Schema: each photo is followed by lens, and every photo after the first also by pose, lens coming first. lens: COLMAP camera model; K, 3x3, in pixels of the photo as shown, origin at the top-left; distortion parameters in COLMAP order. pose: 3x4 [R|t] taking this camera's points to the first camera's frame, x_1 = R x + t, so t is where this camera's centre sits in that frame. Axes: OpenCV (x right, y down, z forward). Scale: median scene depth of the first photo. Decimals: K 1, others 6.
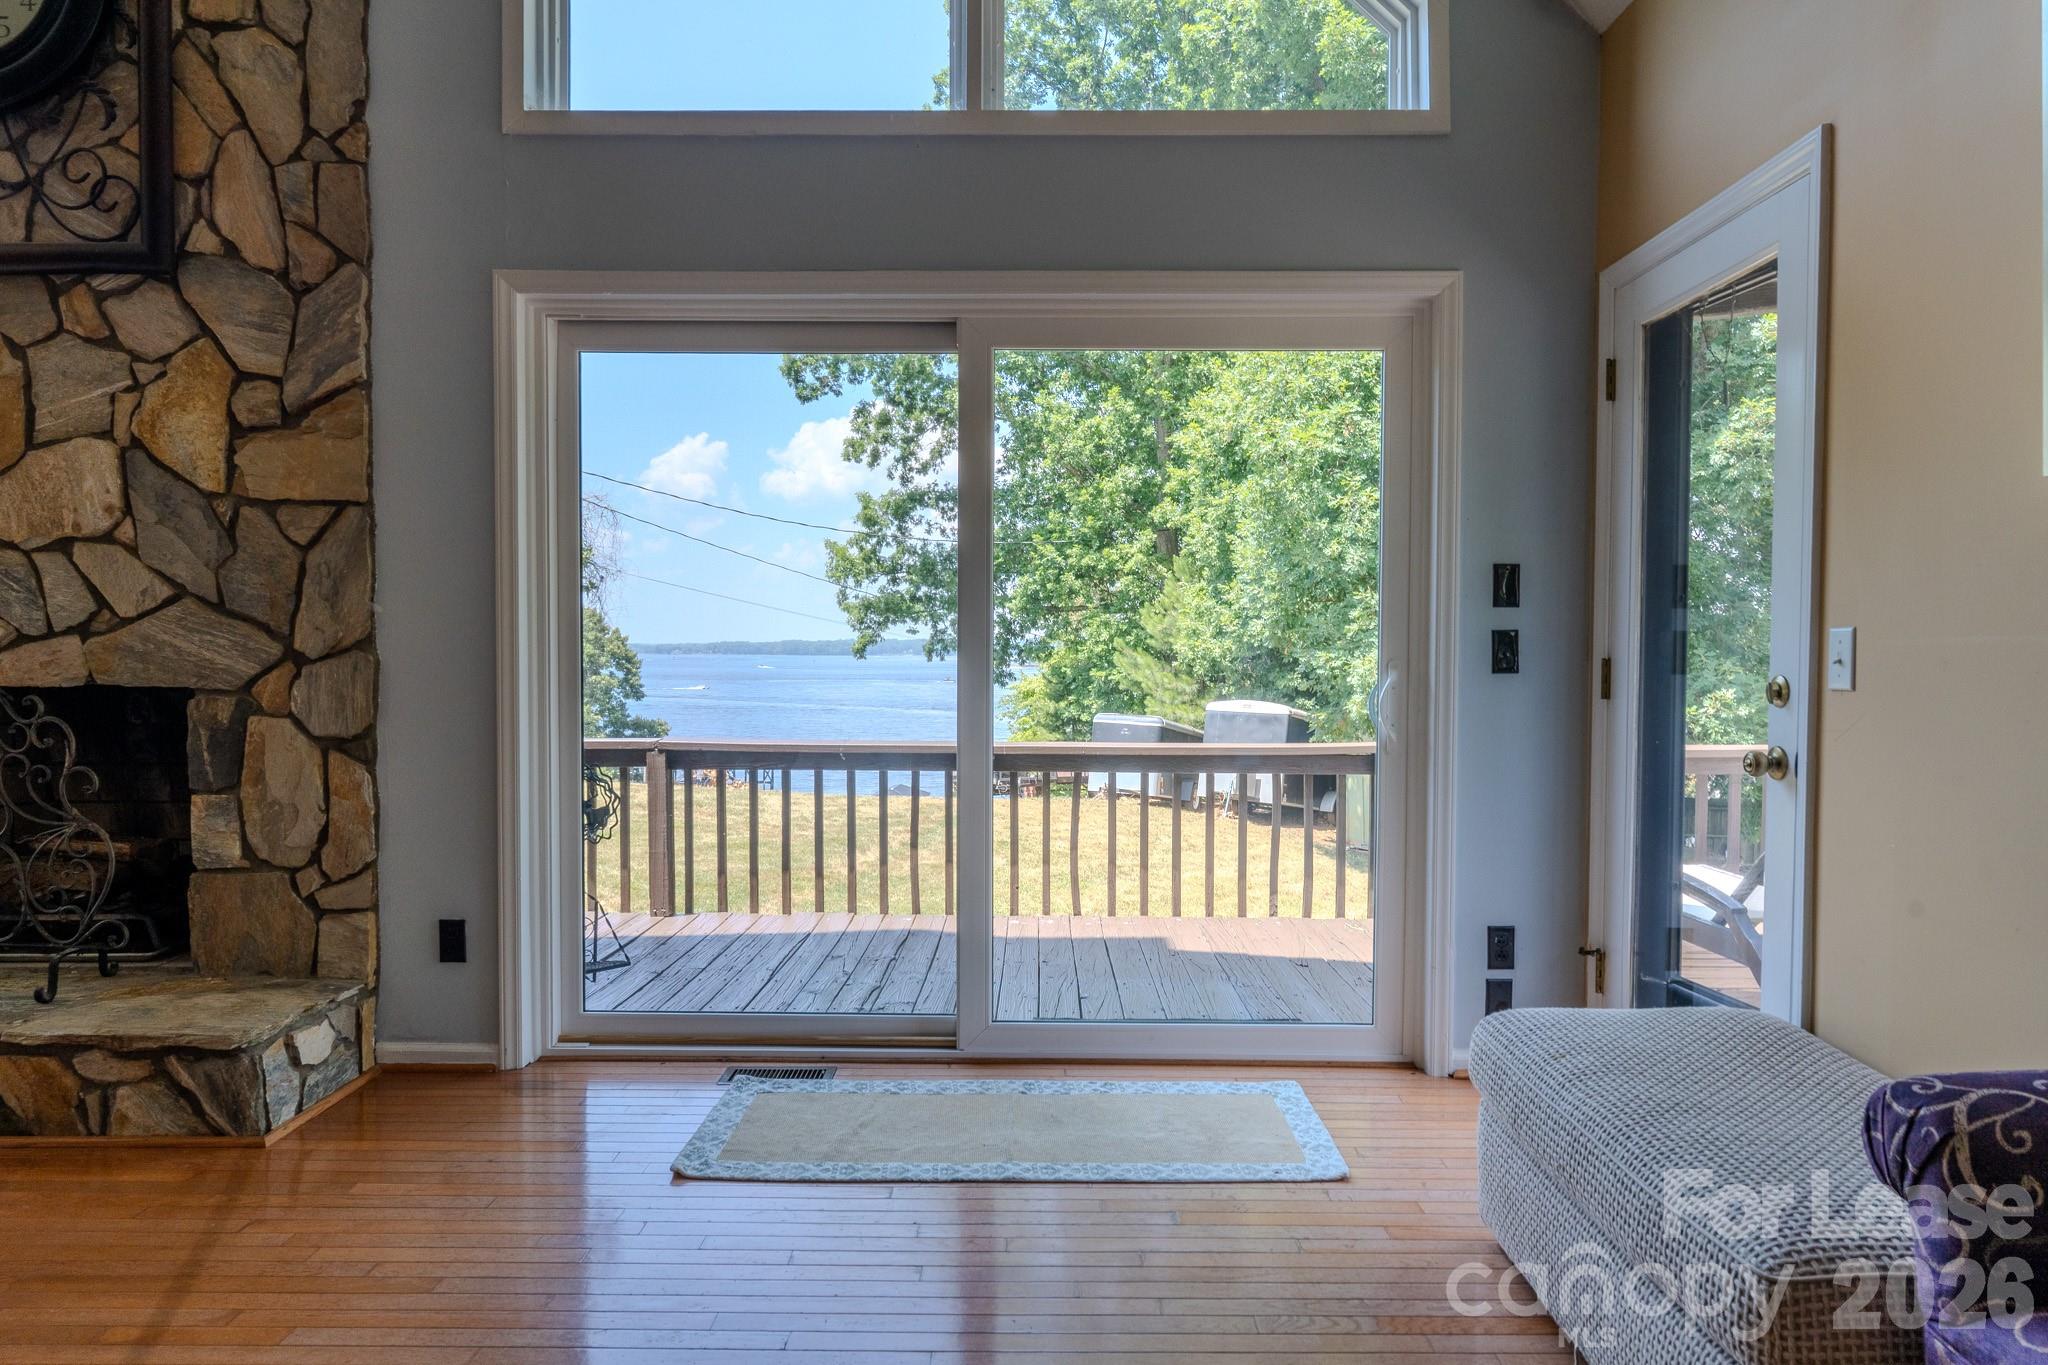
lens RADIAL K [[1297.1, 0, 1017.1], [0, 1297.1, 698.9], [0, 0, 1]] dist [-0.026273, 0.000064]
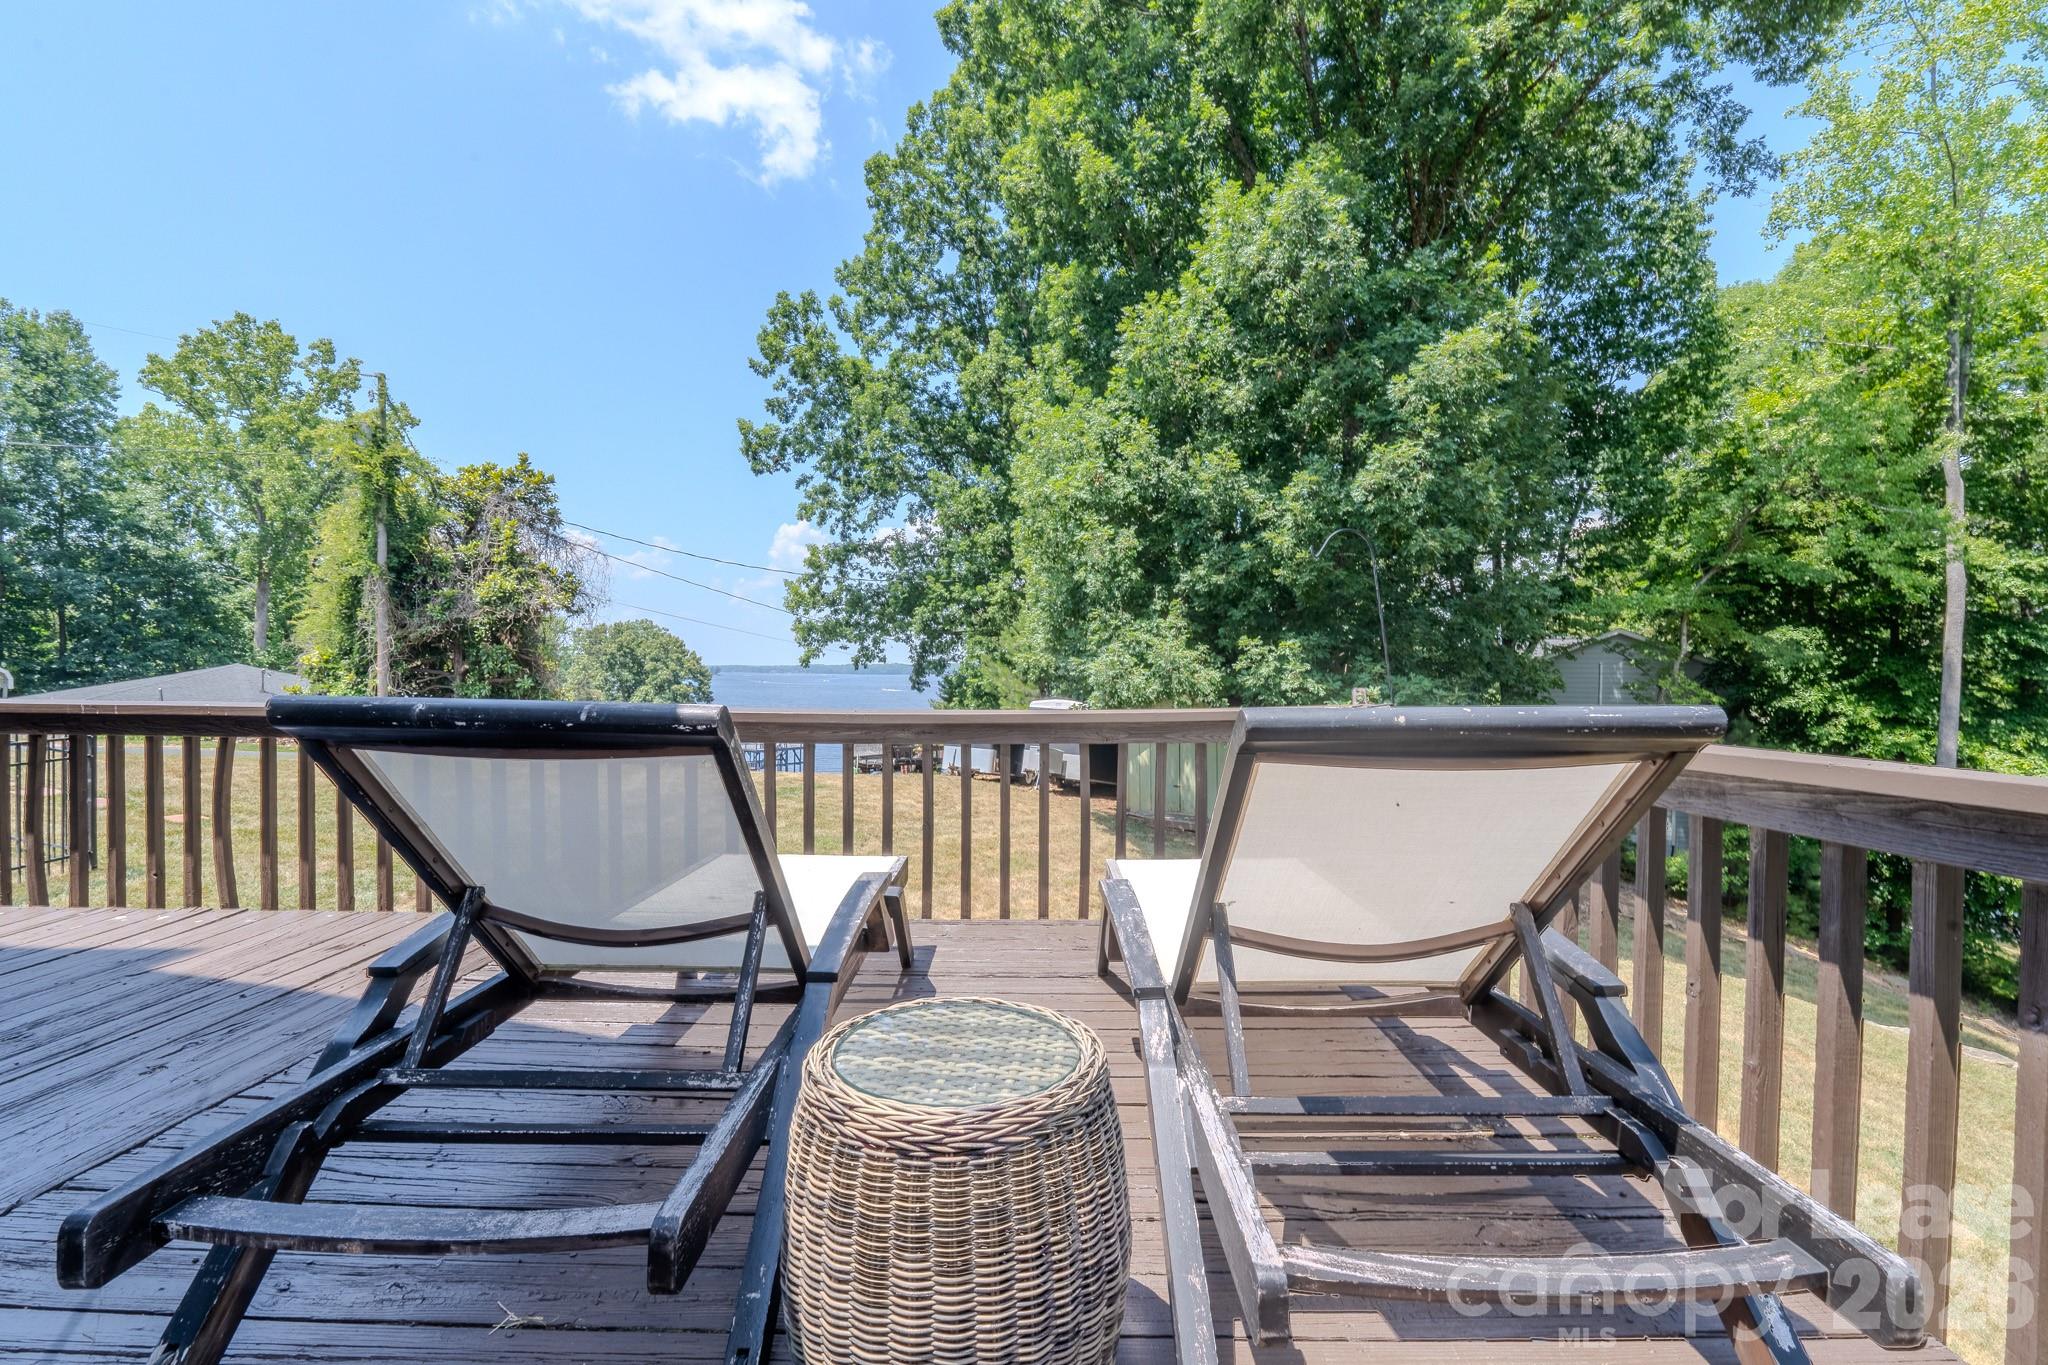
lens RADIAL K [[910.1, 0, 1036.4], [0, 910.1, 675.2], [0, 0, 1]] dist [-0.004420, 0.000228]
pose [[0.999502, 0.008764, 0.030327, 0.088238], [-0.007732, 0.999393, -0.033968, 0.005676], [-0.030606, 0.033716, 0.998963, 0.063429]]
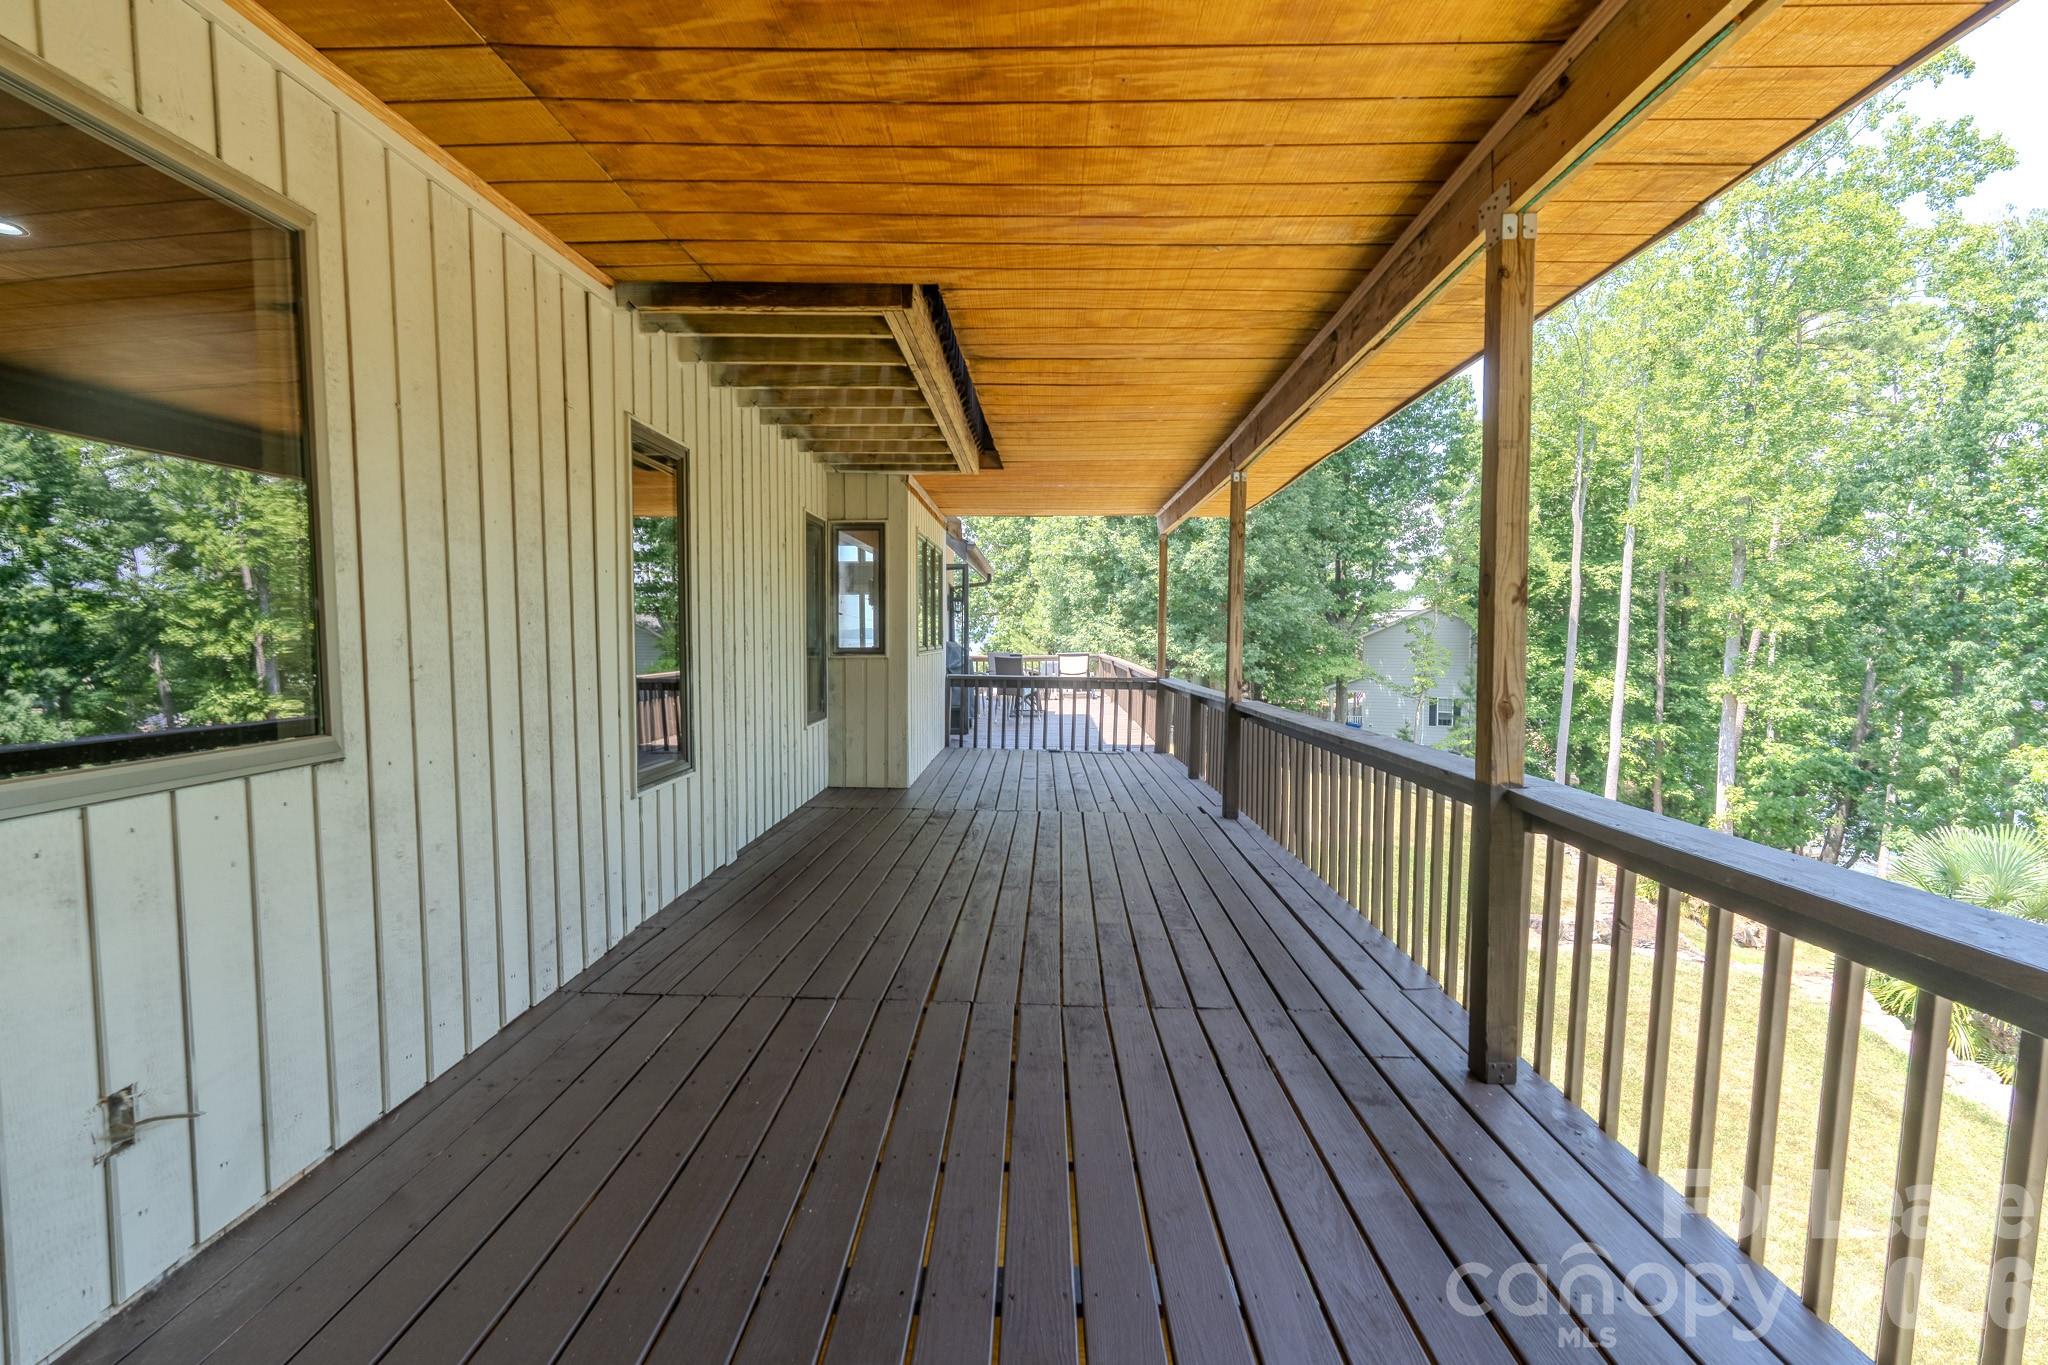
lens RADIAL K [[910.1, 0, 1015.9], [0, 910.1, 688.0], [0, 0, 1]] dist [-0.004420, 0.000228]
pose [[0.999992, -0.002633, -0.003073, 0.075629], [0.002688, 0.999835, 0.017941, 0.017159], [0.003025, -0.017949, 0.999834, -0.376612]]
